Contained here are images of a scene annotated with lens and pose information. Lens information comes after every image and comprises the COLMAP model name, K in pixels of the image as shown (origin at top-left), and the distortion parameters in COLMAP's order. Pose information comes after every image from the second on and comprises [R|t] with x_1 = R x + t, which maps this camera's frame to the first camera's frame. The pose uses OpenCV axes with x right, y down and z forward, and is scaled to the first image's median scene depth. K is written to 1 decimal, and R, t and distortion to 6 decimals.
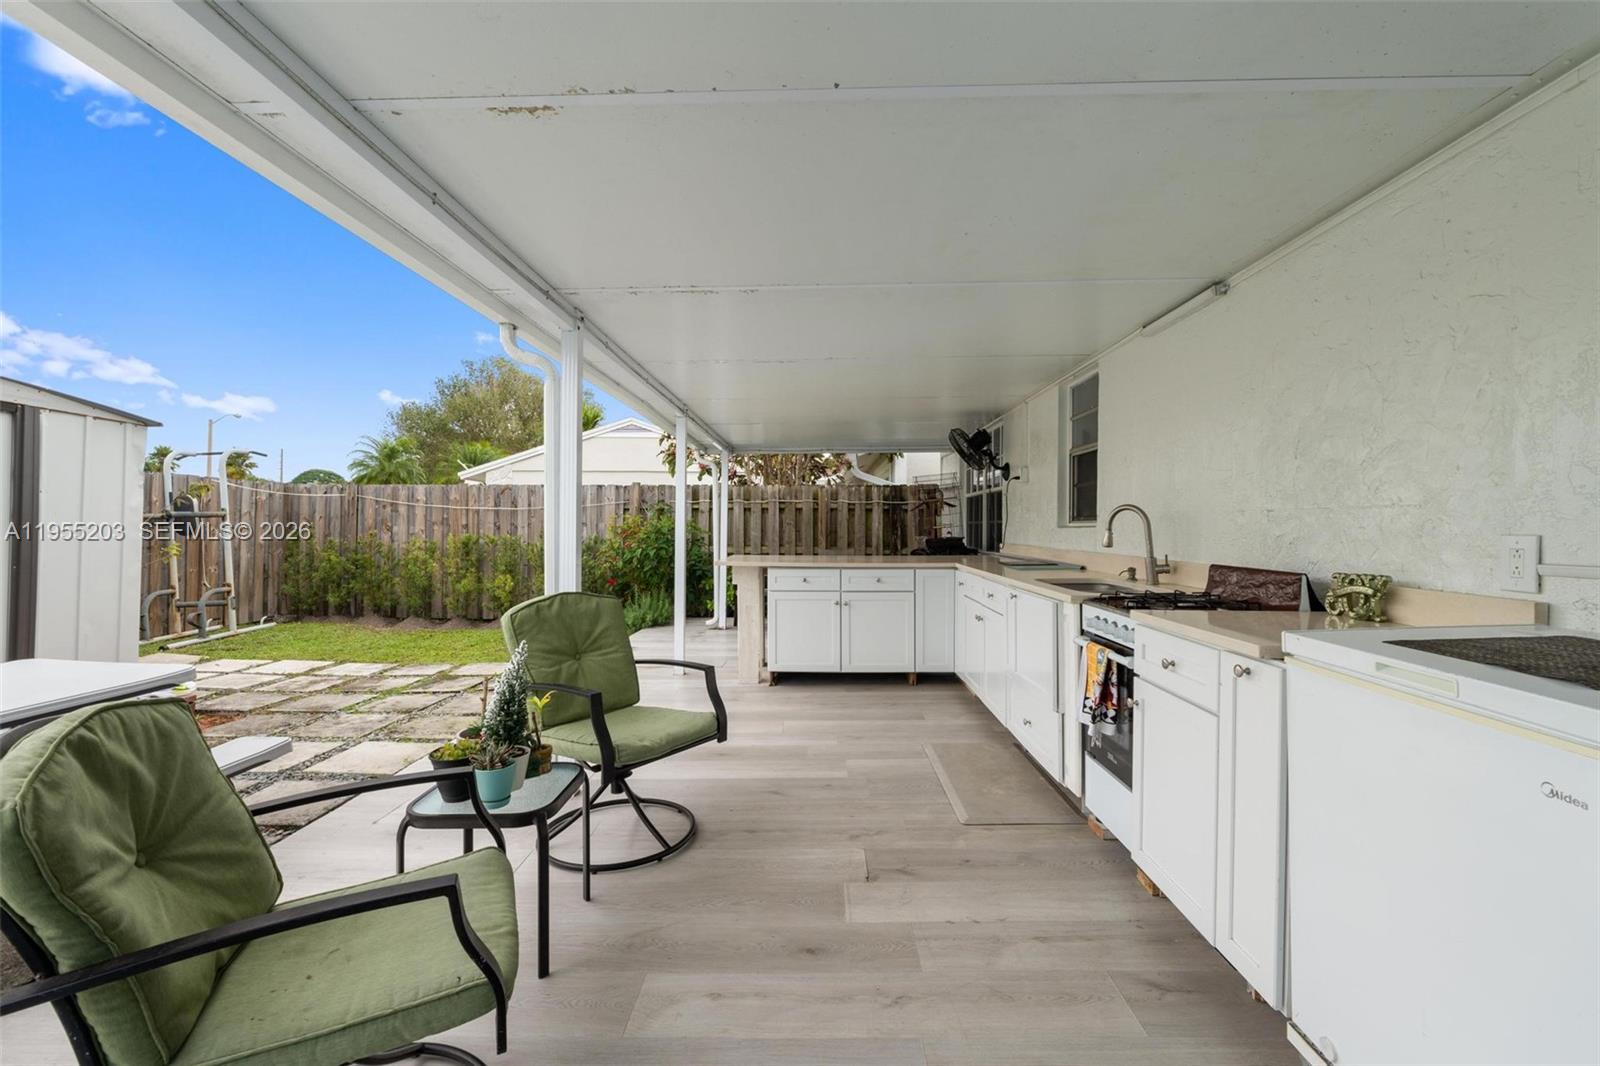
lens RADIAL K [[685.7, 0, 810.7], [0, 685.7, 528.1], [0, 0, 1]] dist [-0.002639, -0.000811]
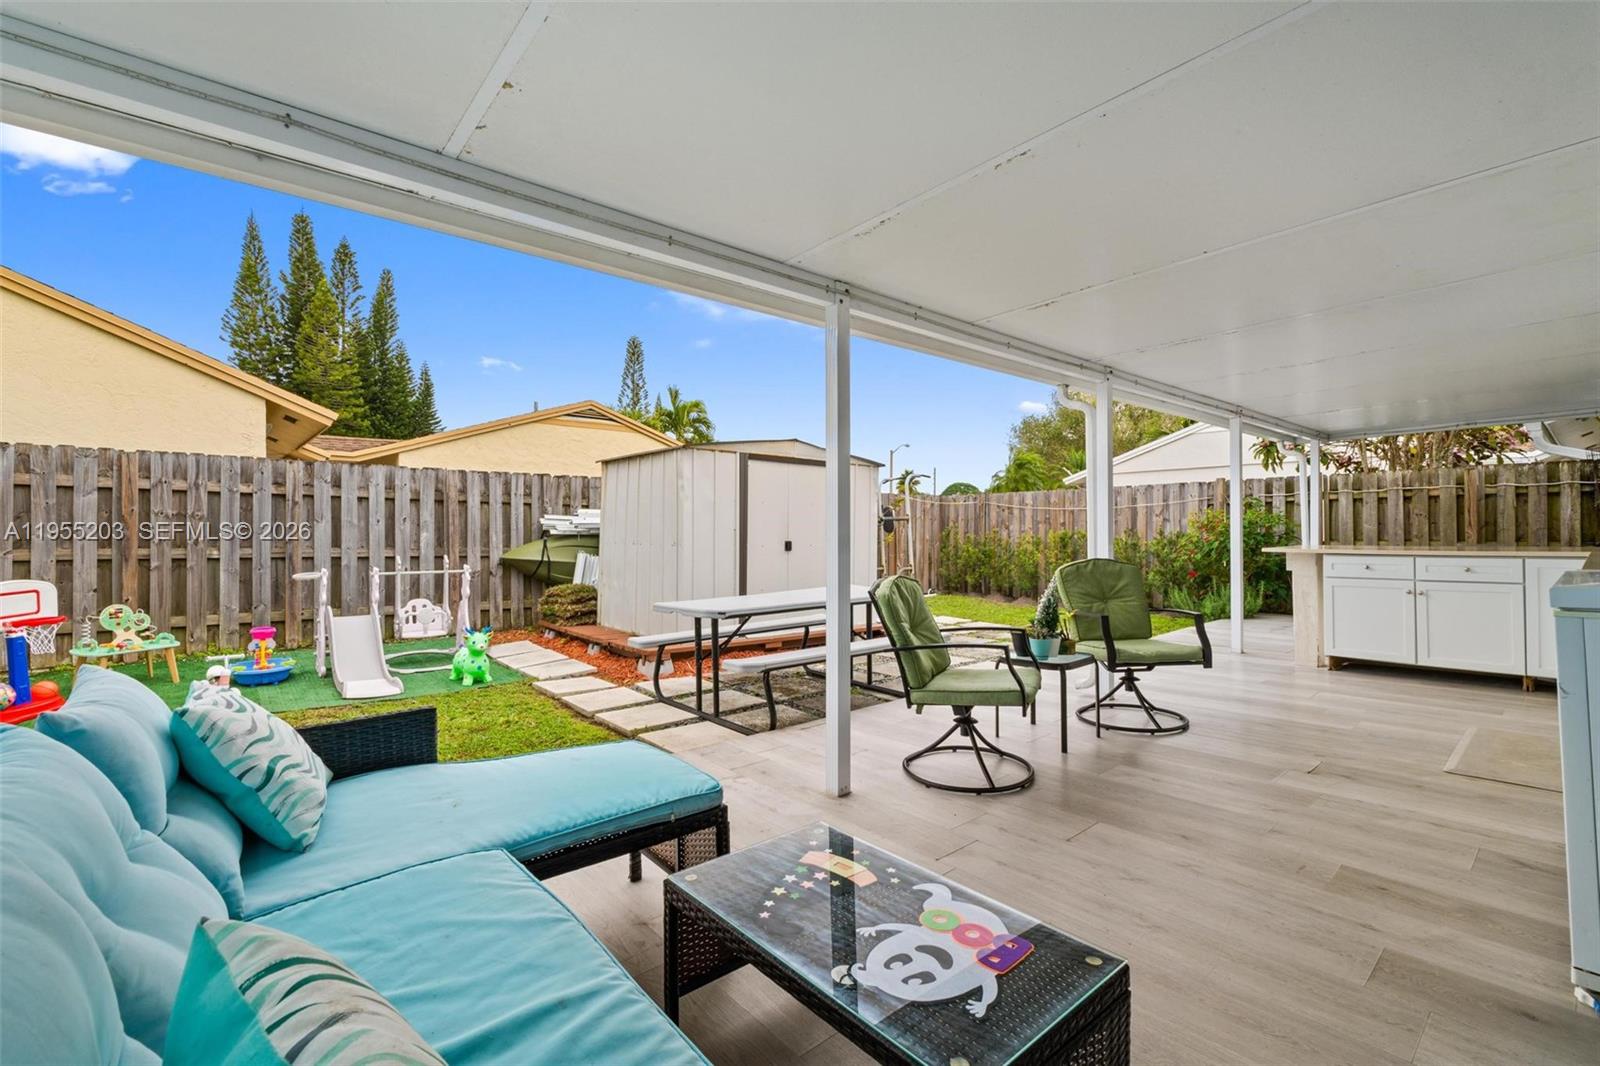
lens RADIAL K [[685.7, 0, 804.9], [0, 685.7, 529.3], [0, 0, 1]] dist [-0.002639, -0.000811]
pose [[0.662381, -0.011523, -0.749079, 0.101855], [0.010726, 0.999925, -0.005897, 0.009012], [0.749091, -0.004128, 0.662455, -0.142330]]
